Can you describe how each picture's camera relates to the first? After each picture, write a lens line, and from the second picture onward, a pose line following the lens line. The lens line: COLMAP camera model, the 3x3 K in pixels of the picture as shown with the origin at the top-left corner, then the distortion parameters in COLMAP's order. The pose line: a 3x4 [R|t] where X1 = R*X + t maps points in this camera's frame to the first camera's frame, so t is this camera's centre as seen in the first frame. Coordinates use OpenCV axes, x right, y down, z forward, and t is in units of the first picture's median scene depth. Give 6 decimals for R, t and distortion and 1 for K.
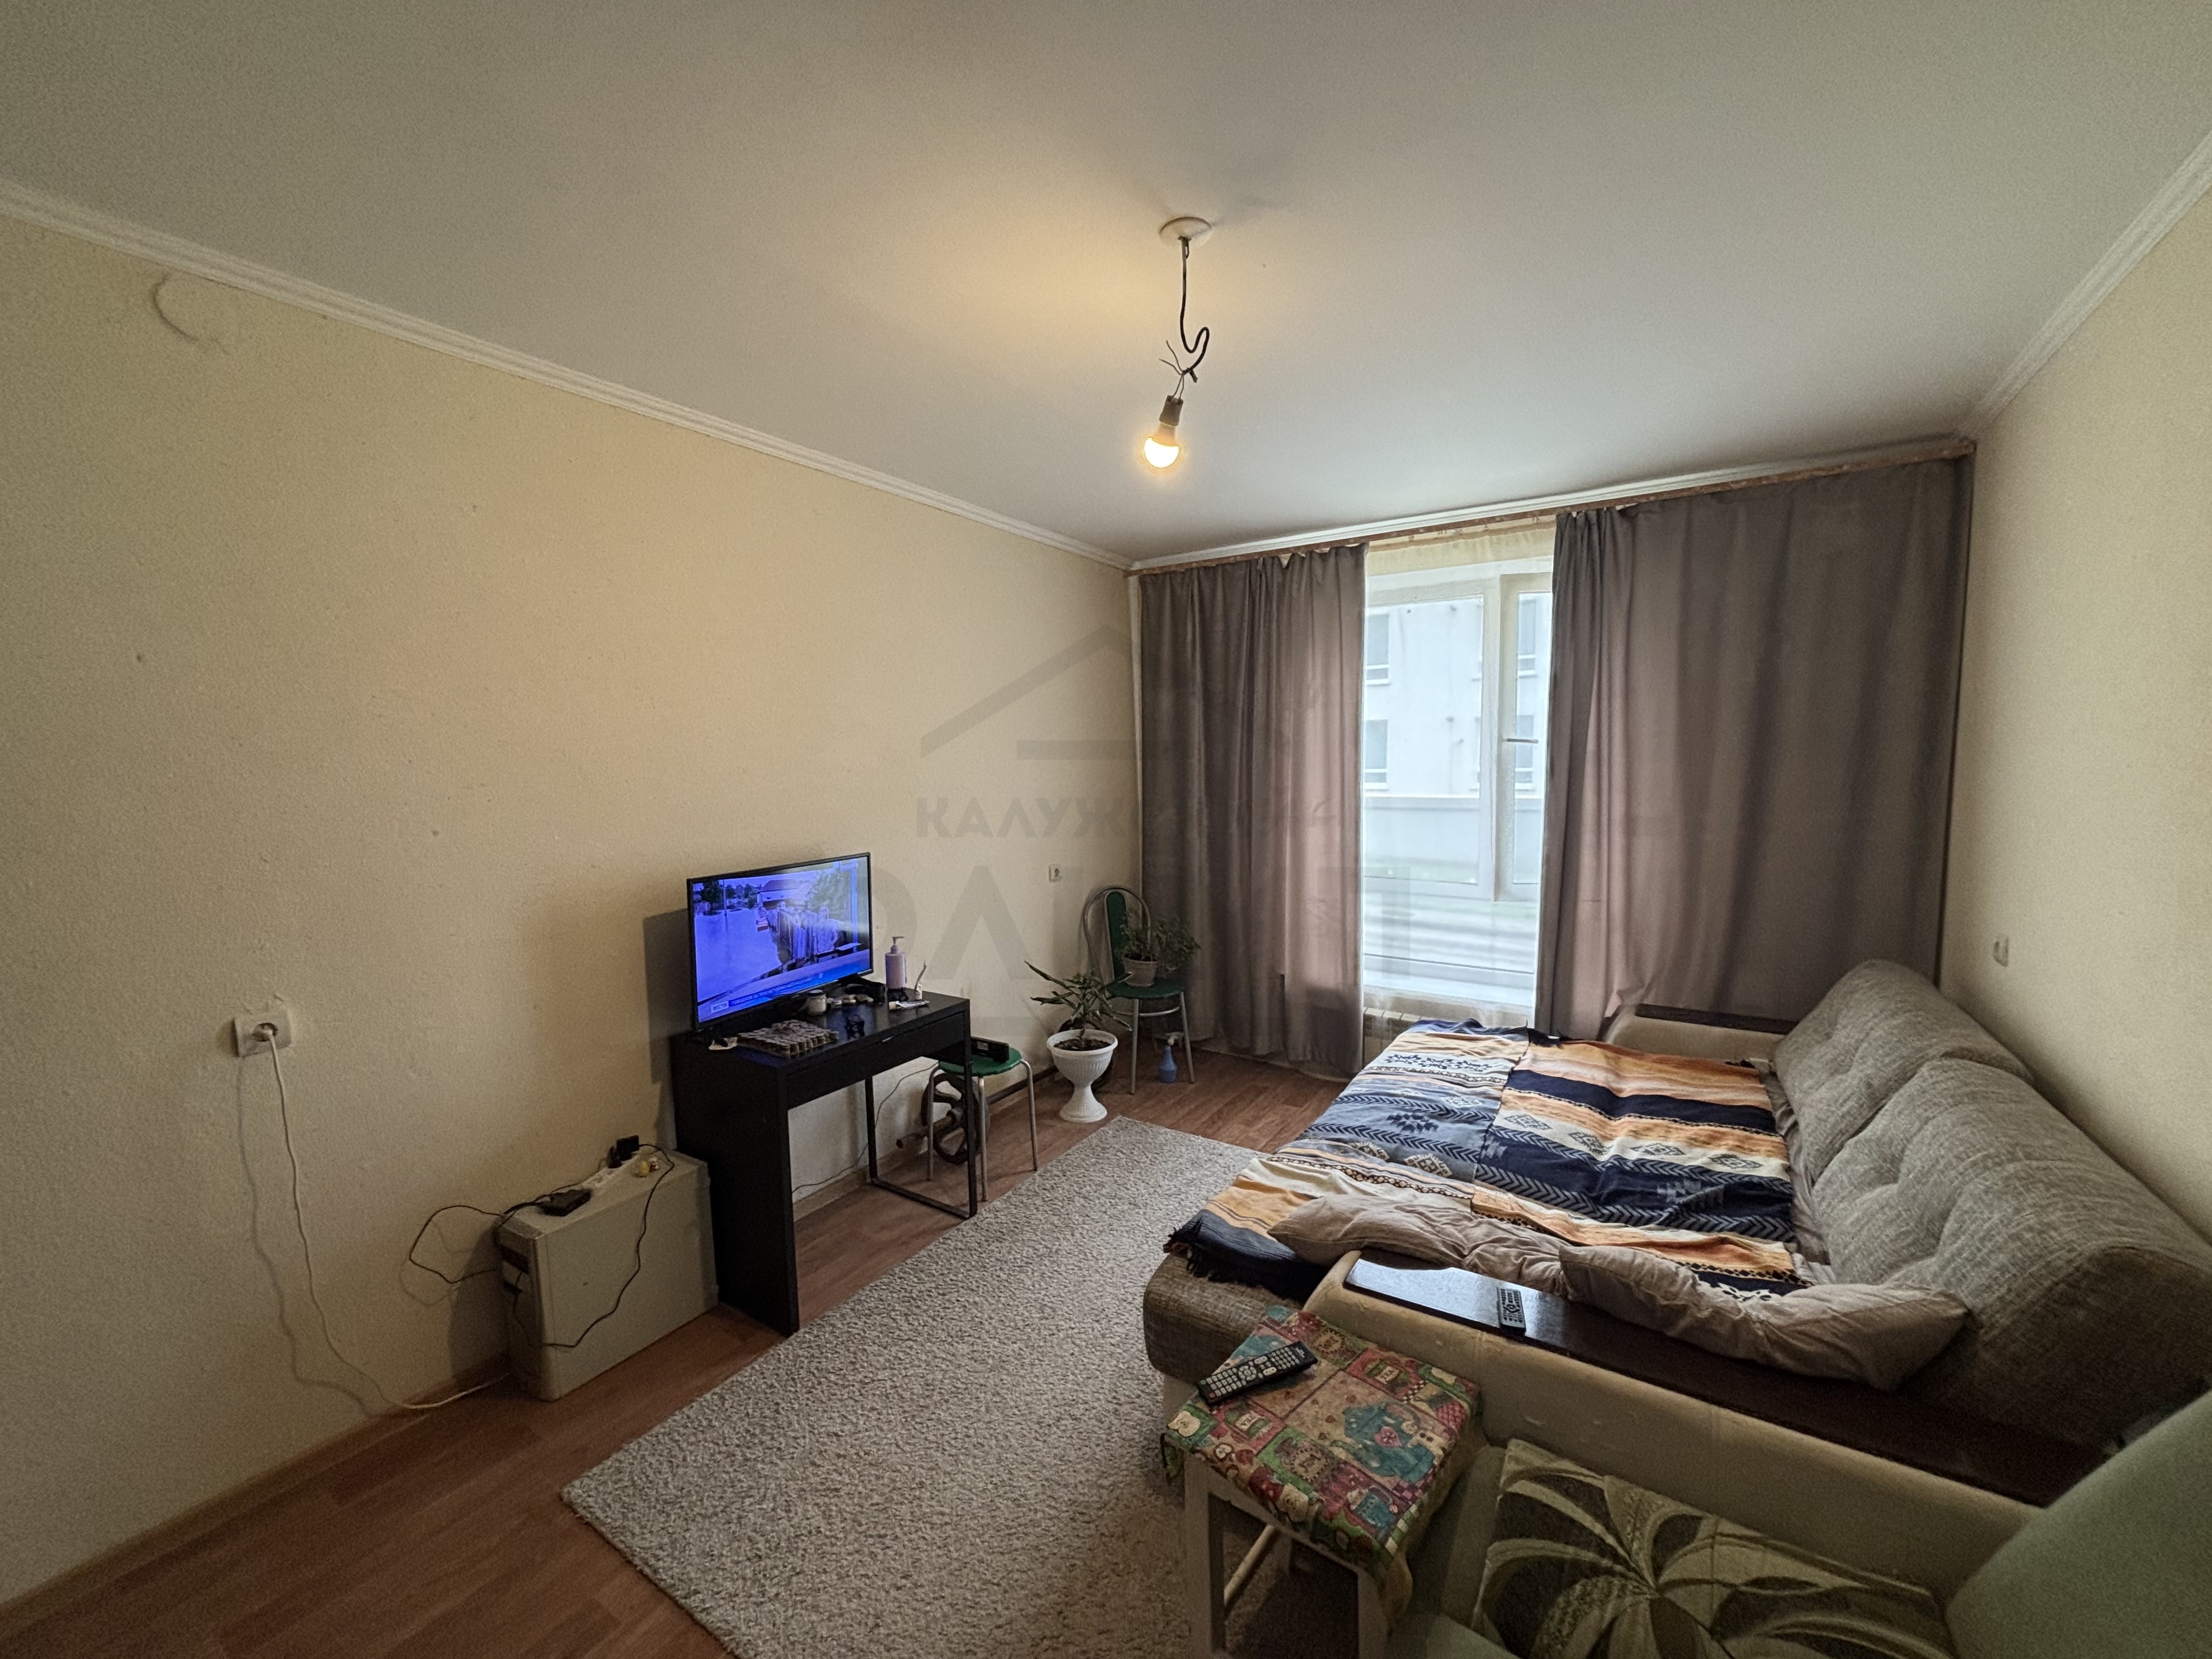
lens RADIAL K [[891.5, 0, 1106.5], [0, 891.5, 827.5], [0, 0, 1]] dist [0.007973, 0.000312]
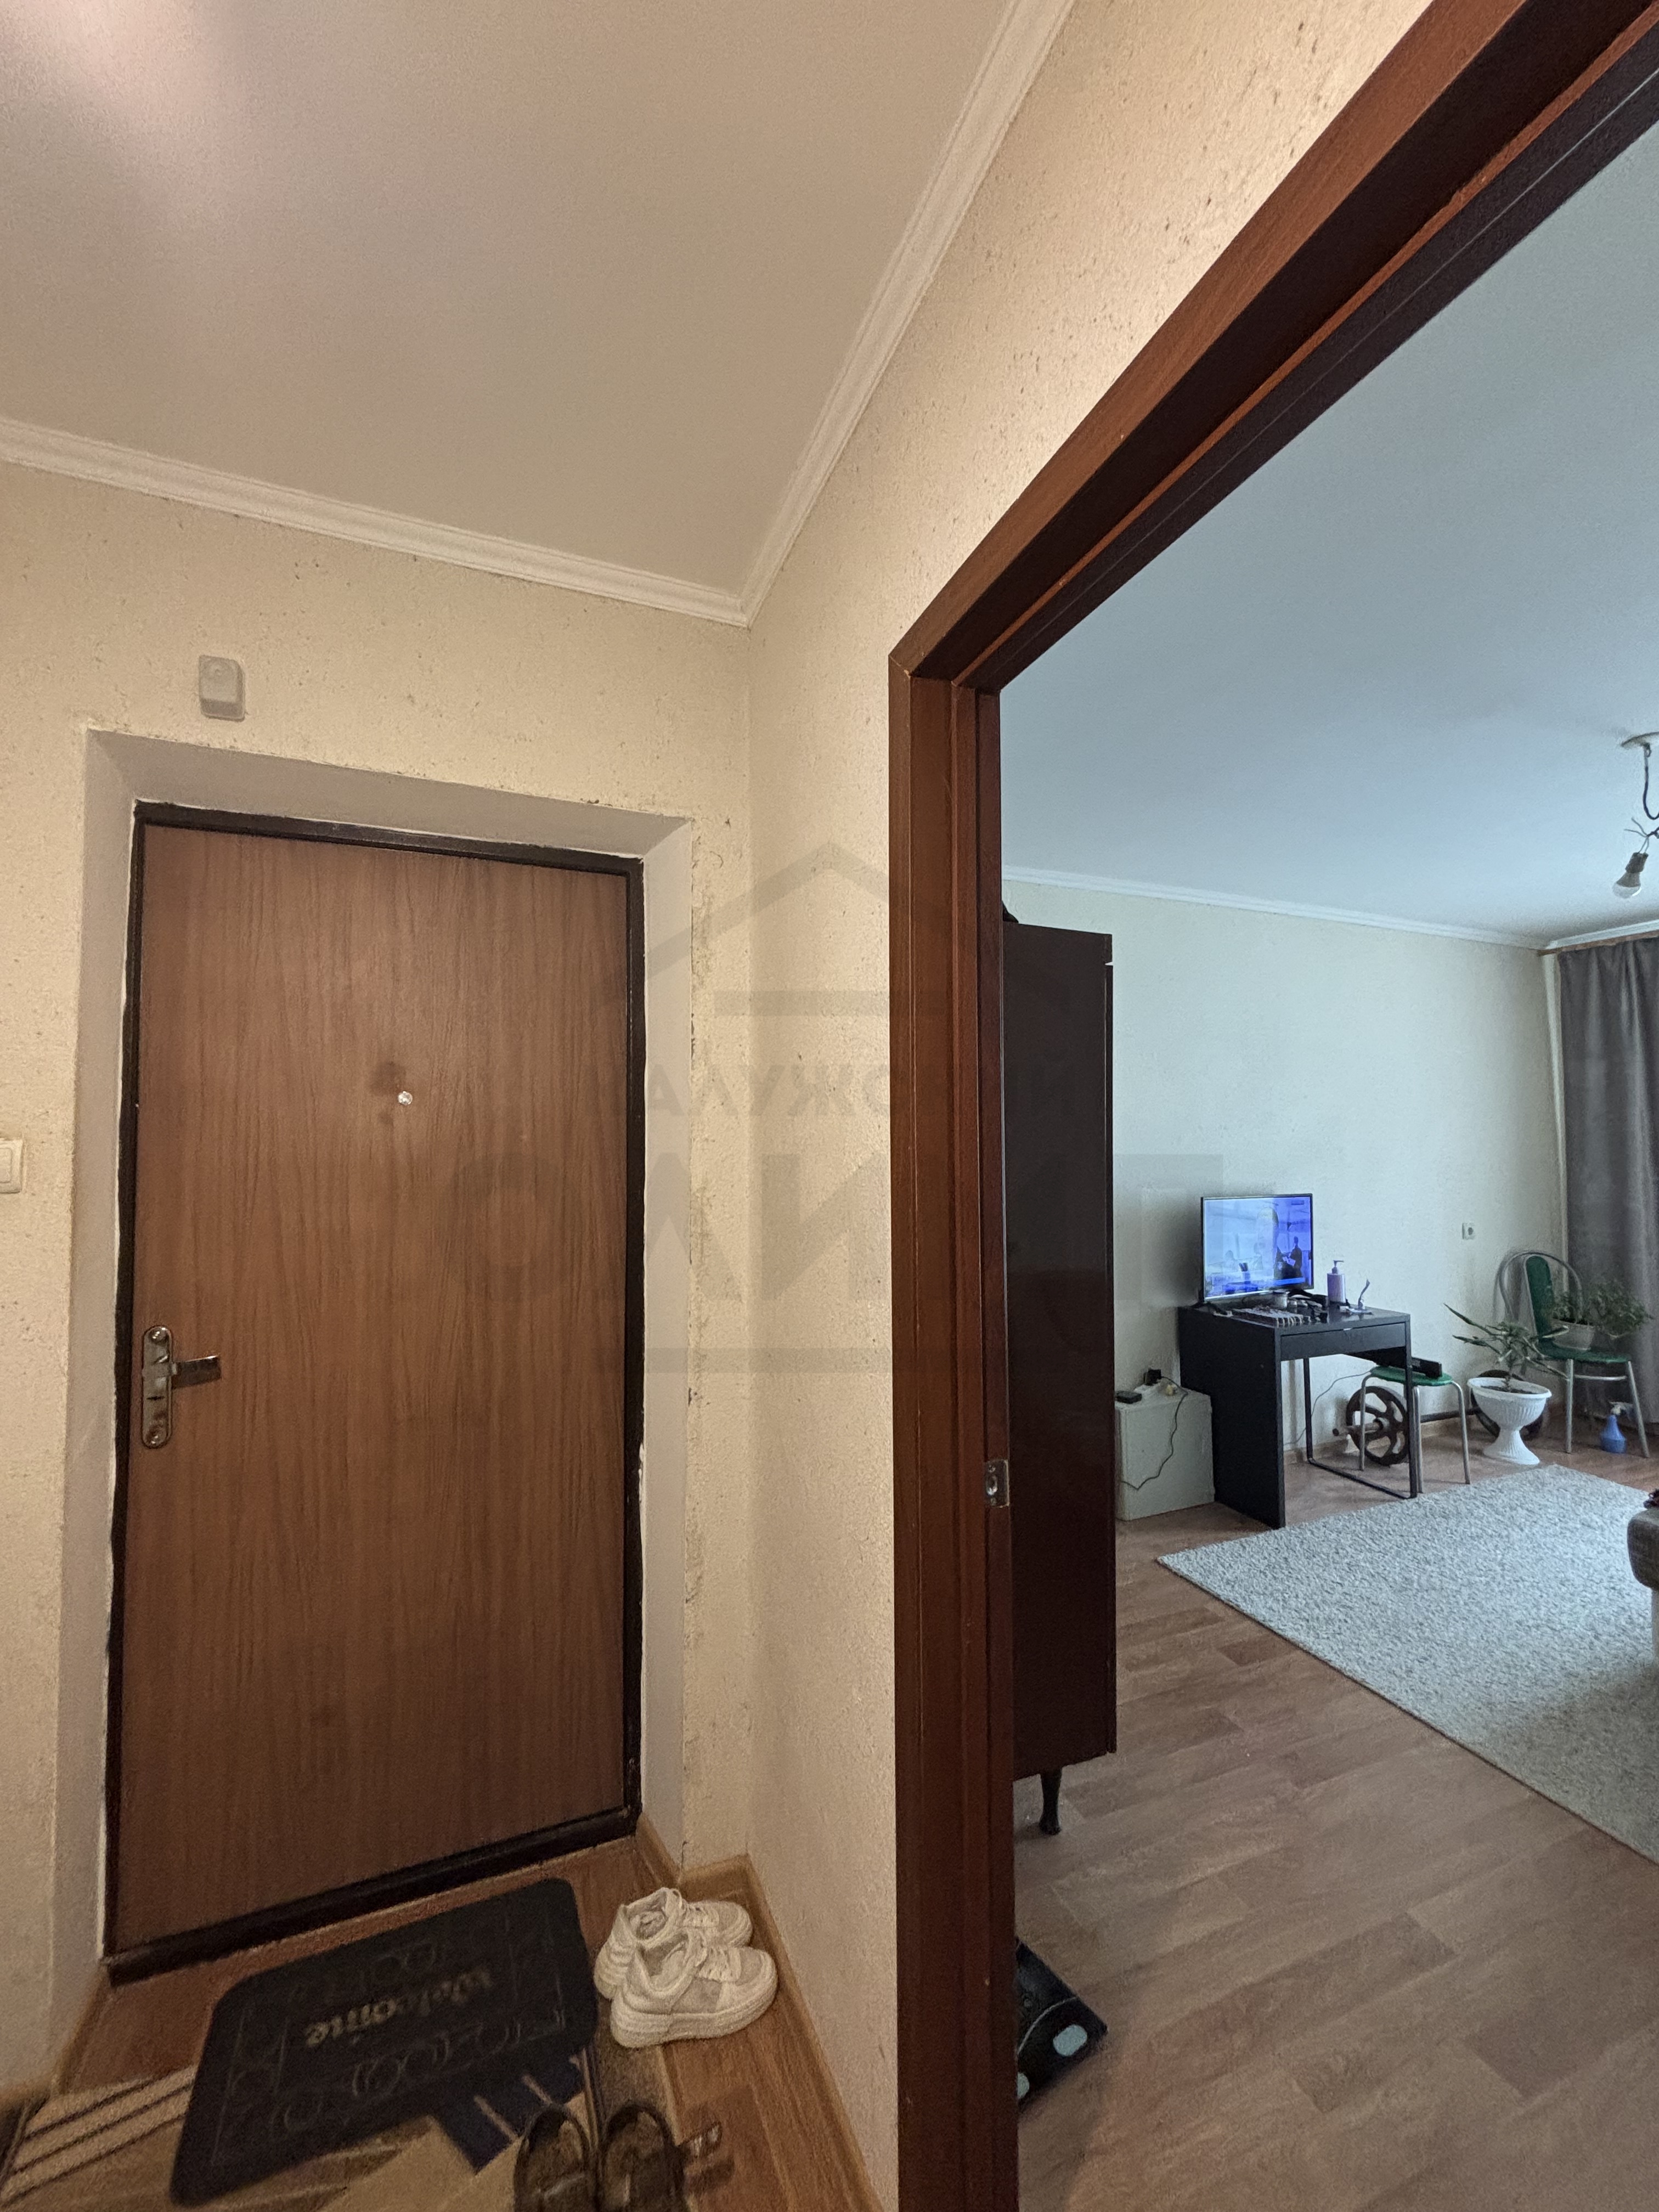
lens RADIAL K [[891.5, 0, 839.1], [0, 891.5, 1113.4], [0, 0, 1]] dist [0.007973, 0.000312]
pose [[0.822436, -0.011586, -0.568740, -0.081682], [-0.054235, 0.993641, -0.098669, 0.069616], [0.566267, 0.111994, 0.816578, -0.418614]]
